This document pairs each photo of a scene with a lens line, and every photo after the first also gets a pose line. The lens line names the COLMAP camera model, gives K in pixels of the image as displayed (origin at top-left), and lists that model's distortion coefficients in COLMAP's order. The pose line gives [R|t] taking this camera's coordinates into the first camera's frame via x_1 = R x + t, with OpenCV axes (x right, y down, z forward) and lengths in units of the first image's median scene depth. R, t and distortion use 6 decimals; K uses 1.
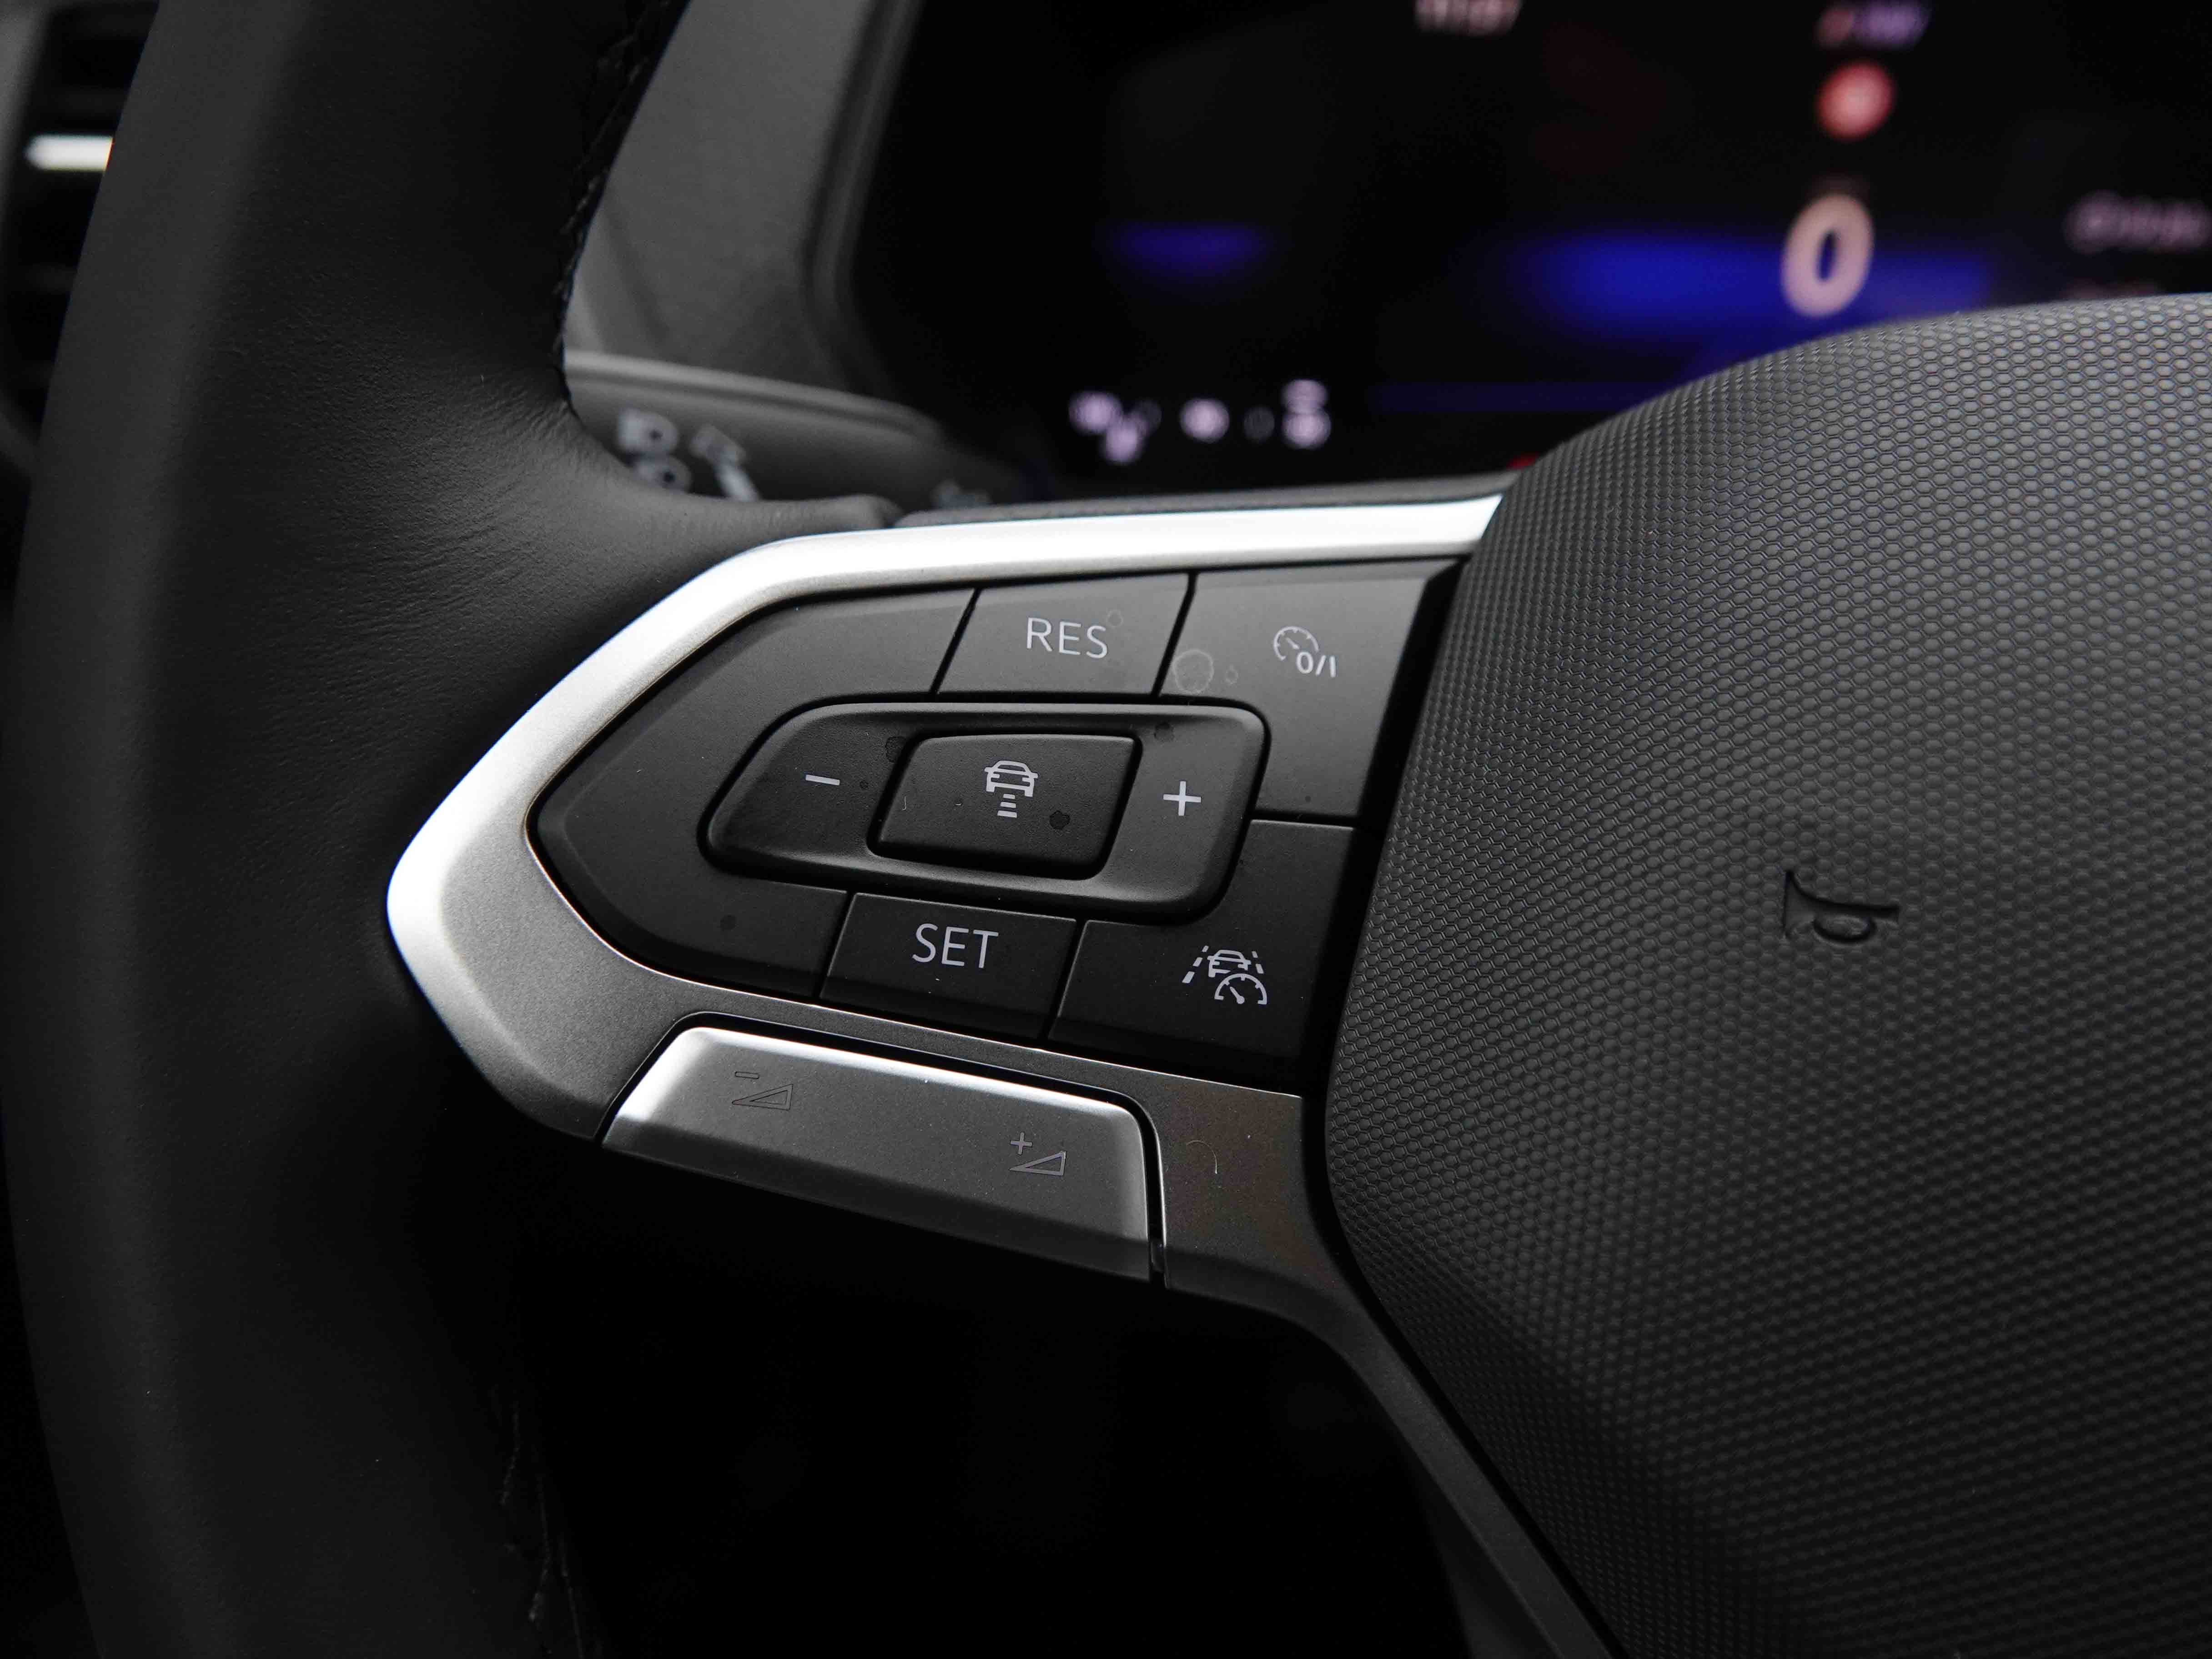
lens RADIAL K [[1694.0, 0, 1099.7], [0, 1694.0, 827.0], [0, 0, 1]] dist [-0.011271, 0.000873]
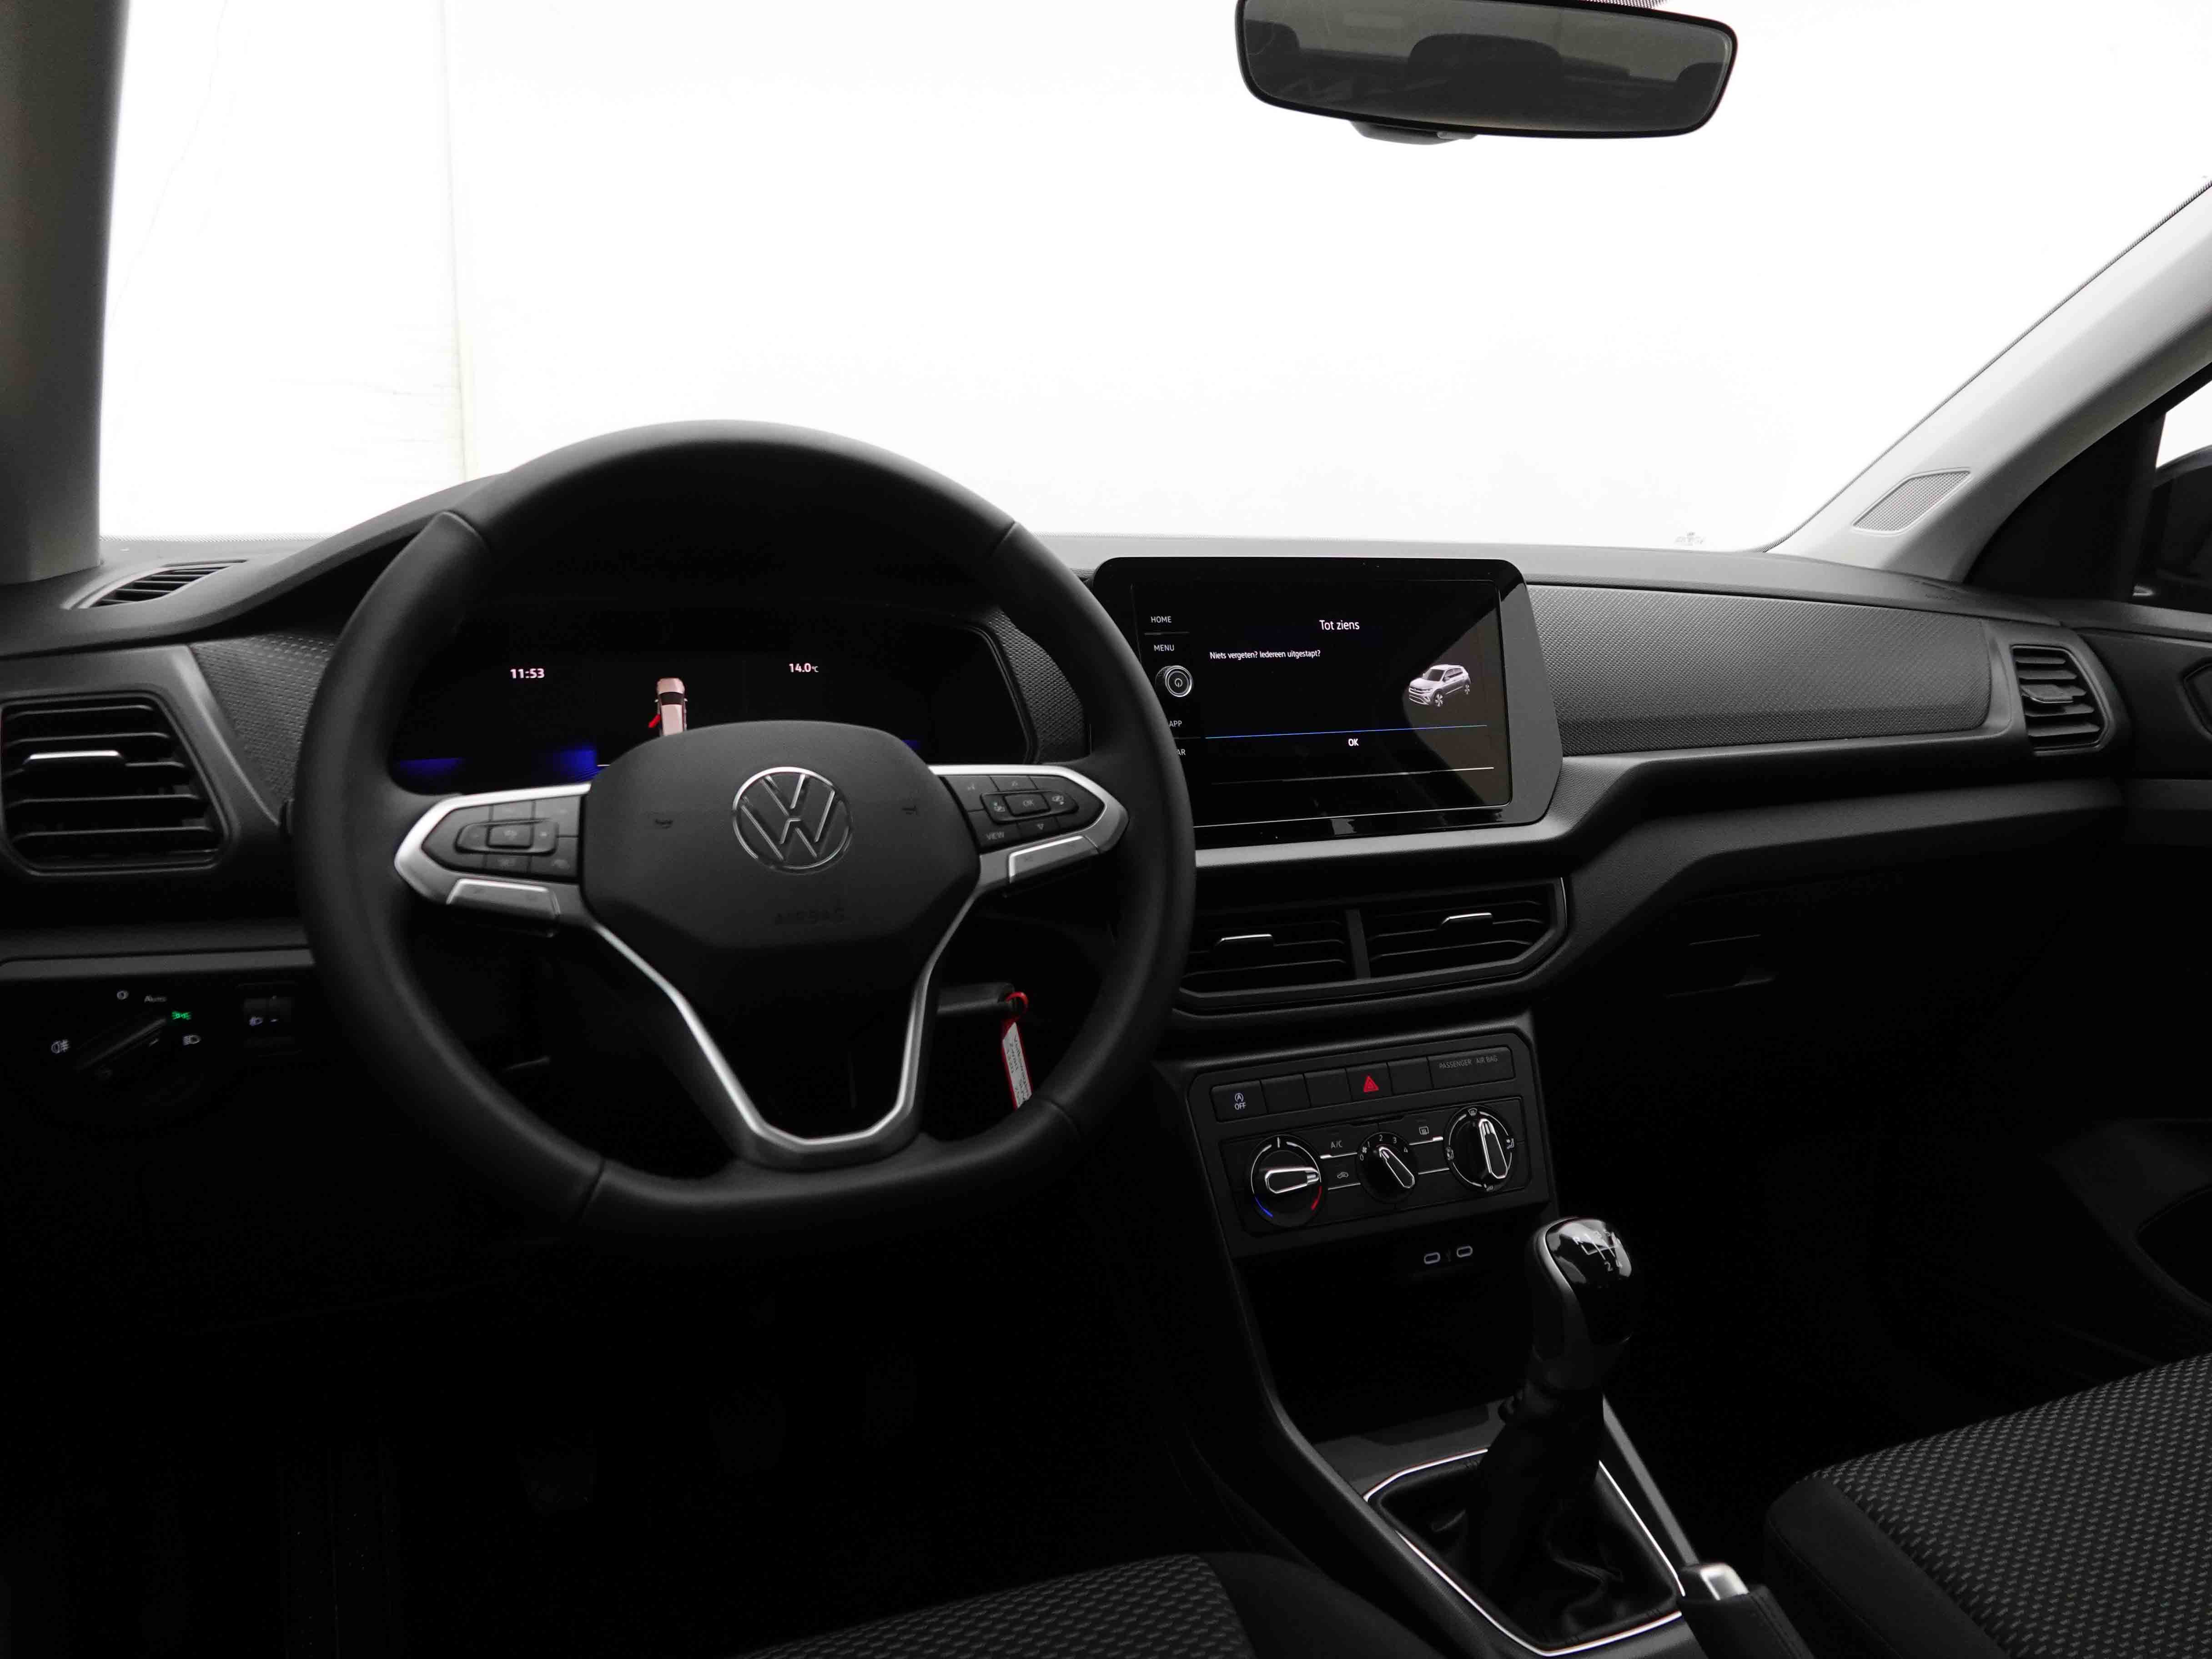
lens RADIAL K [[1694.0, 0, 1092.7], [0, 1694.0, 845.5], [0, 0, 1]] dist [-0.011271, 0.000873]
pose [[0.832728, -0.116755, 0.541232, -1.358823], [0.281966, 0.930687, -0.233058, 1.694811], [-0.476508, 0.346683, 0.807930, -3.966249]]
